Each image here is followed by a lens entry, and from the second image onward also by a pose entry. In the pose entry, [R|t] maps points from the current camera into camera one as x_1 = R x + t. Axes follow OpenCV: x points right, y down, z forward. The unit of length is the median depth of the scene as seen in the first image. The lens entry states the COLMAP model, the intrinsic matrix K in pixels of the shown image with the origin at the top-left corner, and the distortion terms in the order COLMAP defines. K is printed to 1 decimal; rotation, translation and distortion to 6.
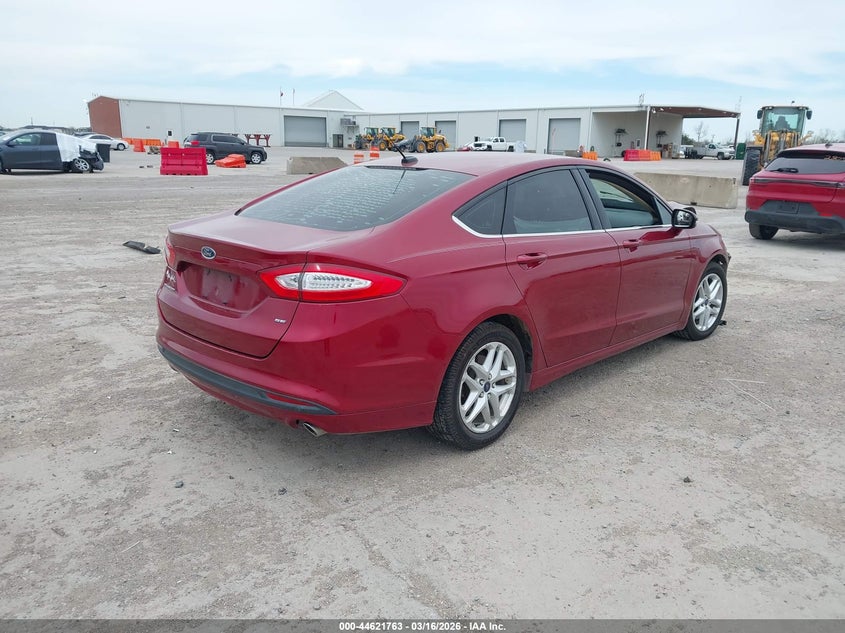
lens RADIAL K [[766.2, 0, 422.5], [0, 766.2, 316.5], [0, 0, 1]] dist [0.042412, -0.005352]
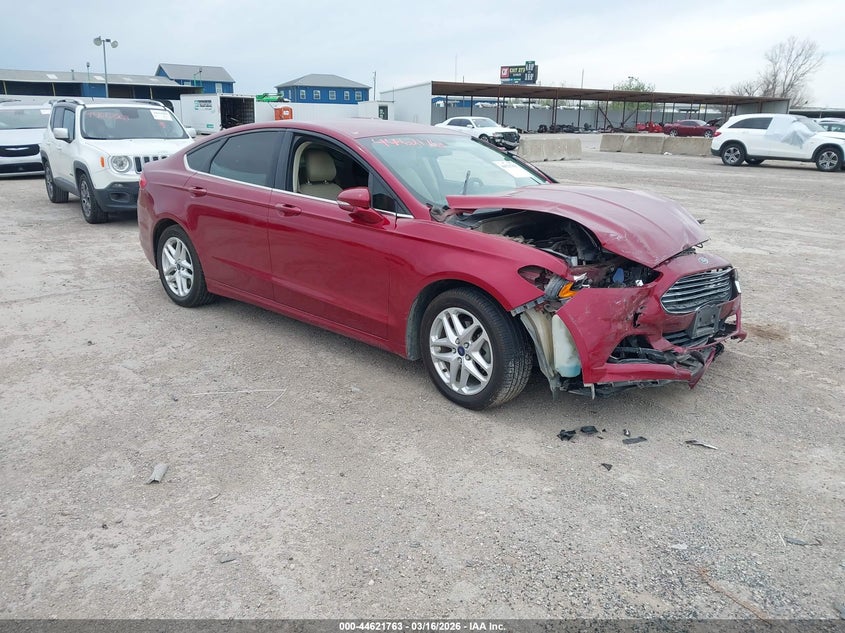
lens RADIAL K [[766.2, 0, 422.5], [0, 766.2, 316.5], [0, 0, 1]] dist [0.042412, -0.005352]
pose [[-0.107733, 0.234792, -0.966057, 1.375248], [-0.226044, 0.940478, 0.253783, -0.281907], [0.968141, 0.245712, -0.048248, 1.378645]]
